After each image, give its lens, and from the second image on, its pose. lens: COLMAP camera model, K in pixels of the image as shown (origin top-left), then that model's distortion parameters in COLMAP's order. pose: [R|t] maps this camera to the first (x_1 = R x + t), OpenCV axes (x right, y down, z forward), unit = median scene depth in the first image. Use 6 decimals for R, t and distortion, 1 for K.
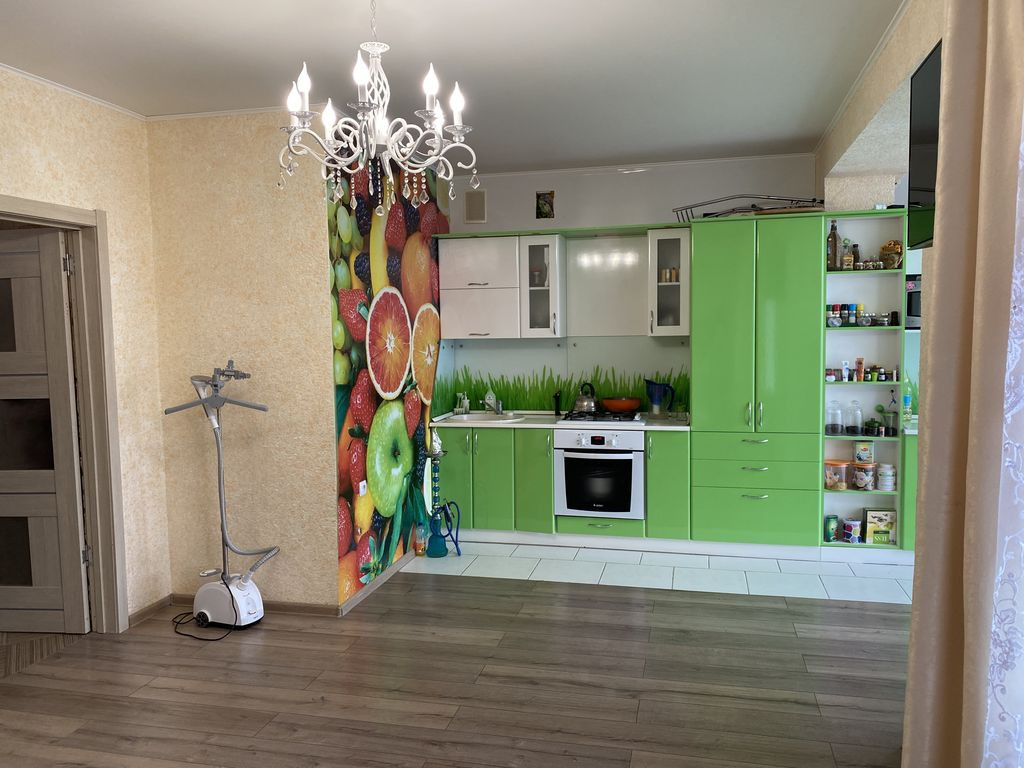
lens RADIAL K [[782.6, 0, 516.1], [0, 782.6, 384.2], [0, 0, 1]] dist [0.045457, -0.057811]
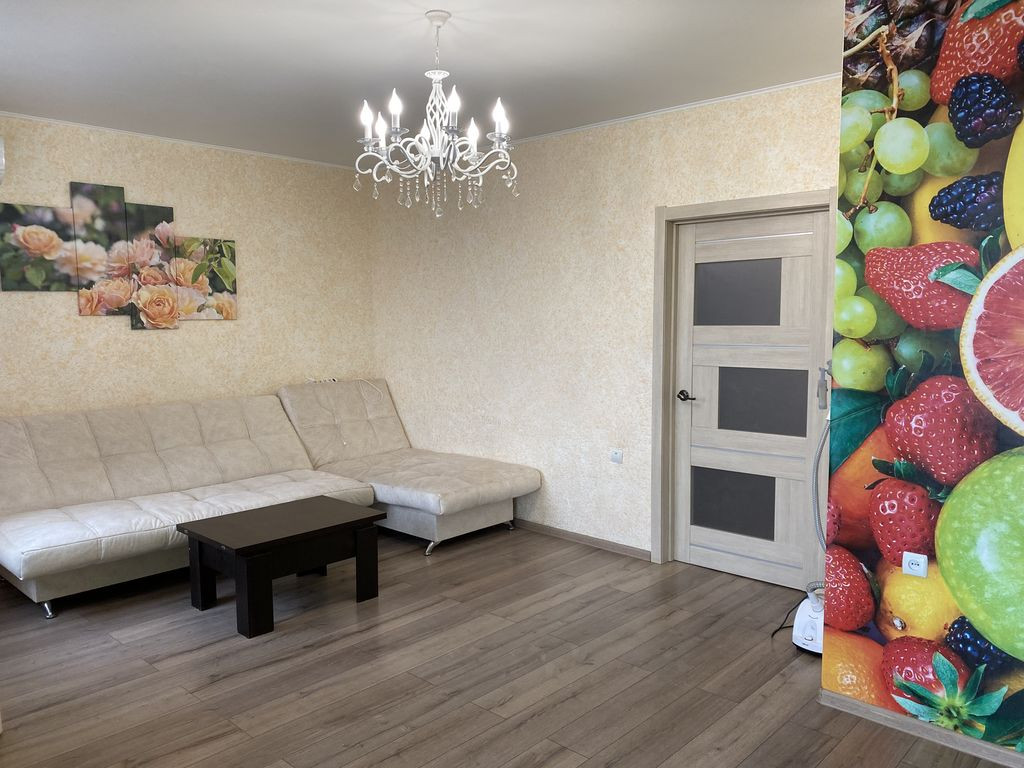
lens RADIAL K [[782.6, 0, 516.6], [0, 782.6, 387.7], [0, 0, 1]] dist [0.045457, -0.057811]
pose [[-0.496621, 0.105214, -0.861567, 0.489440], [-0.049197, 0.987618, 0.148965, -0.084522], [0.866572, 0.116365, -0.485296, 1.014162]]
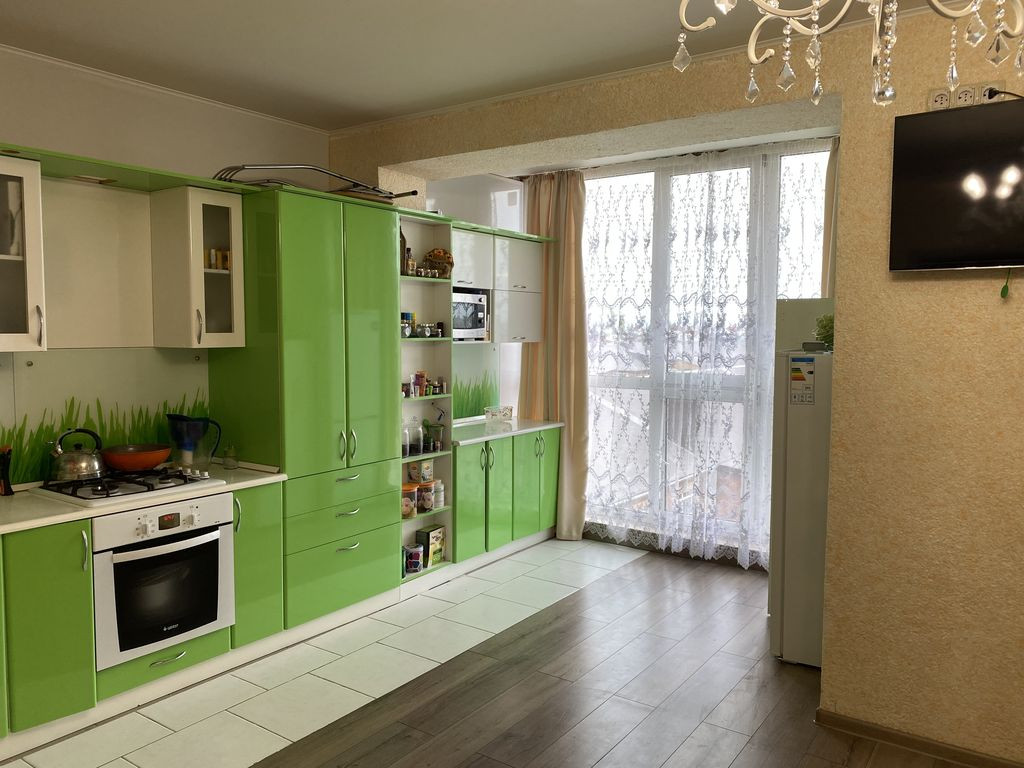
lens RADIAL K [[782.6, 0, 517.5], [0, 782.6, 383.6], [0, 0, 1]] dist [0.045457, -0.057811]
pose [[0.368866, -0.048523, 0.928215, -0.425911], [0.055019, 0.998025, 0.030309, -0.045102], [-0.927853, 0.039890, 0.370808, 0.617051]]
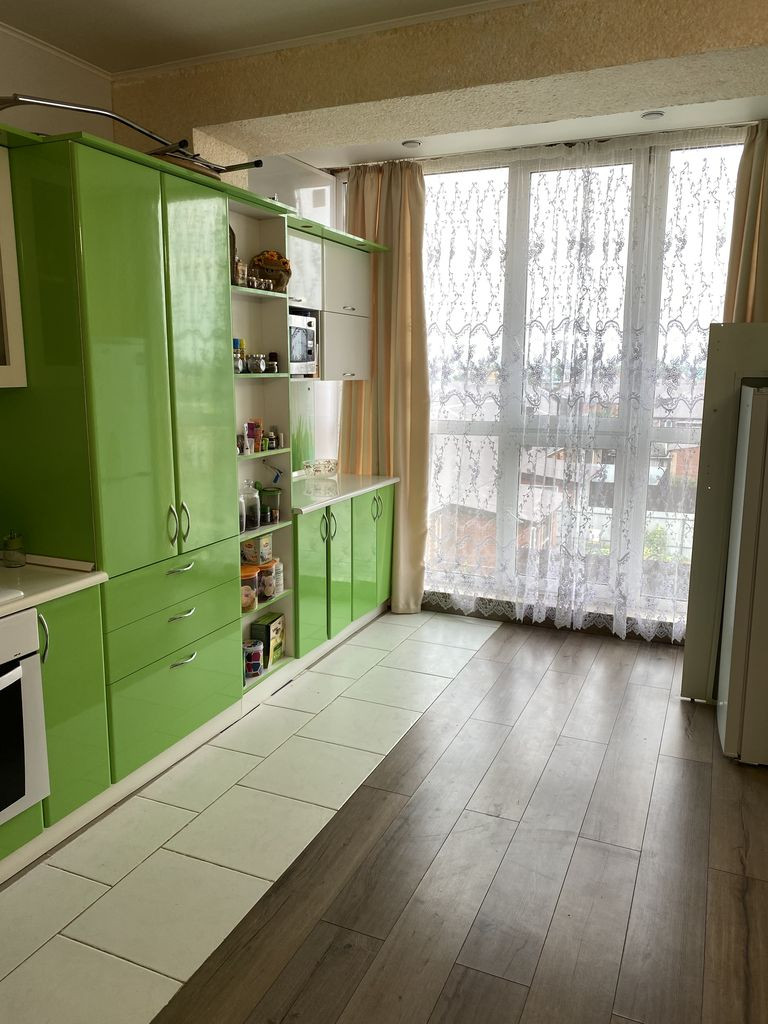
lens RADIAL K [[782.6, 0, 380.1], [0, 782.6, 509.6], [0, 0, 1]] dist [0.045457, -0.057811]
pose [[0.183417, -0.160066, 0.969916, -0.261496], [0.062396, 0.986561, 0.151013, -0.057627], [-0.981053, 0.032821, 0.190940, 0.850455]]
